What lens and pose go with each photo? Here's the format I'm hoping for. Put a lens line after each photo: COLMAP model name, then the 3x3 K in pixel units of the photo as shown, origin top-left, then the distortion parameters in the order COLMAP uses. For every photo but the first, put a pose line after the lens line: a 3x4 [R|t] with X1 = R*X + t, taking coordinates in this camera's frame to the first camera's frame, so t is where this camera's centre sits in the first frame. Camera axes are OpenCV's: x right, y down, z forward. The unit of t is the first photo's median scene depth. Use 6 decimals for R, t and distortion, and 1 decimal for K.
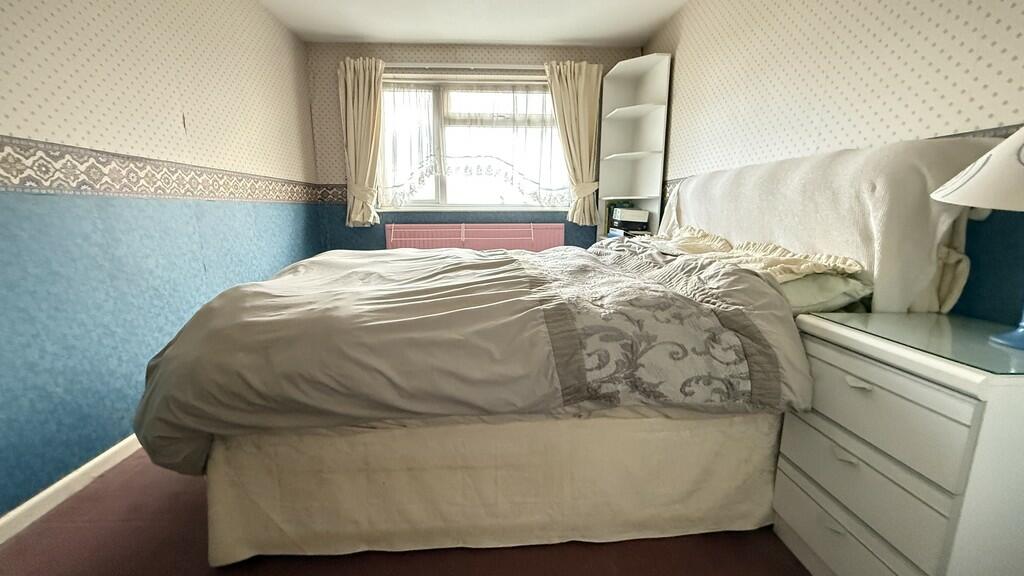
lens RADIAL K [[407.6, 0, 522.7], [0, 407.6, 283.5], [0, 0, 1]] dist [-0.000281, -0.000197]
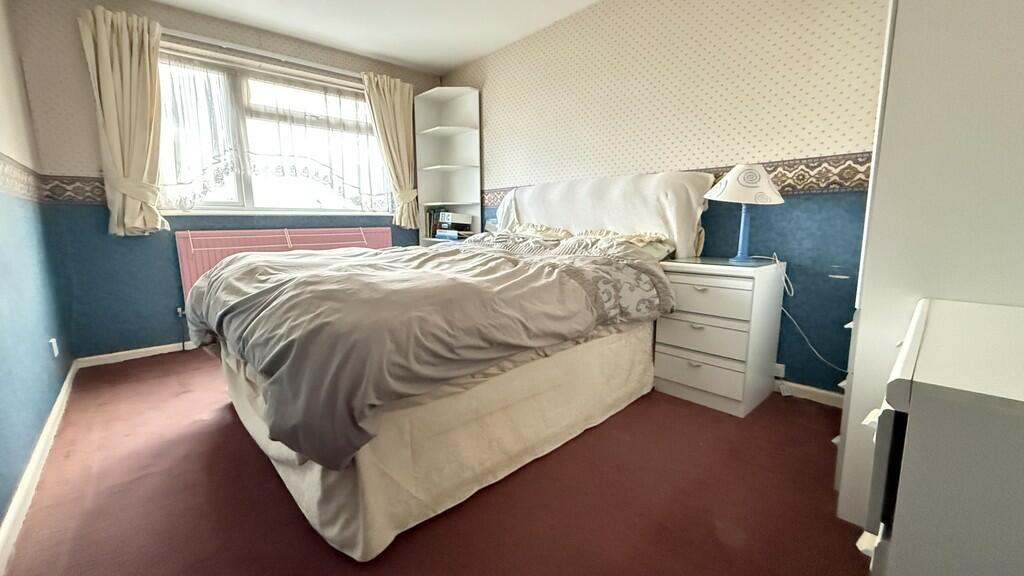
lens RADIAL K [[407.6, 0, 509.6], [0, 407.6, 284.5], [0, 0, 1]] dist [-0.000281, -0.000197]
pose [[0.774434, -0.102446, 0.624305, -0.358570], [0.121906, 0.992473, 0.011639, 0.026084], [-0.620798, 0.067093, 0.781094, -0.001500]]
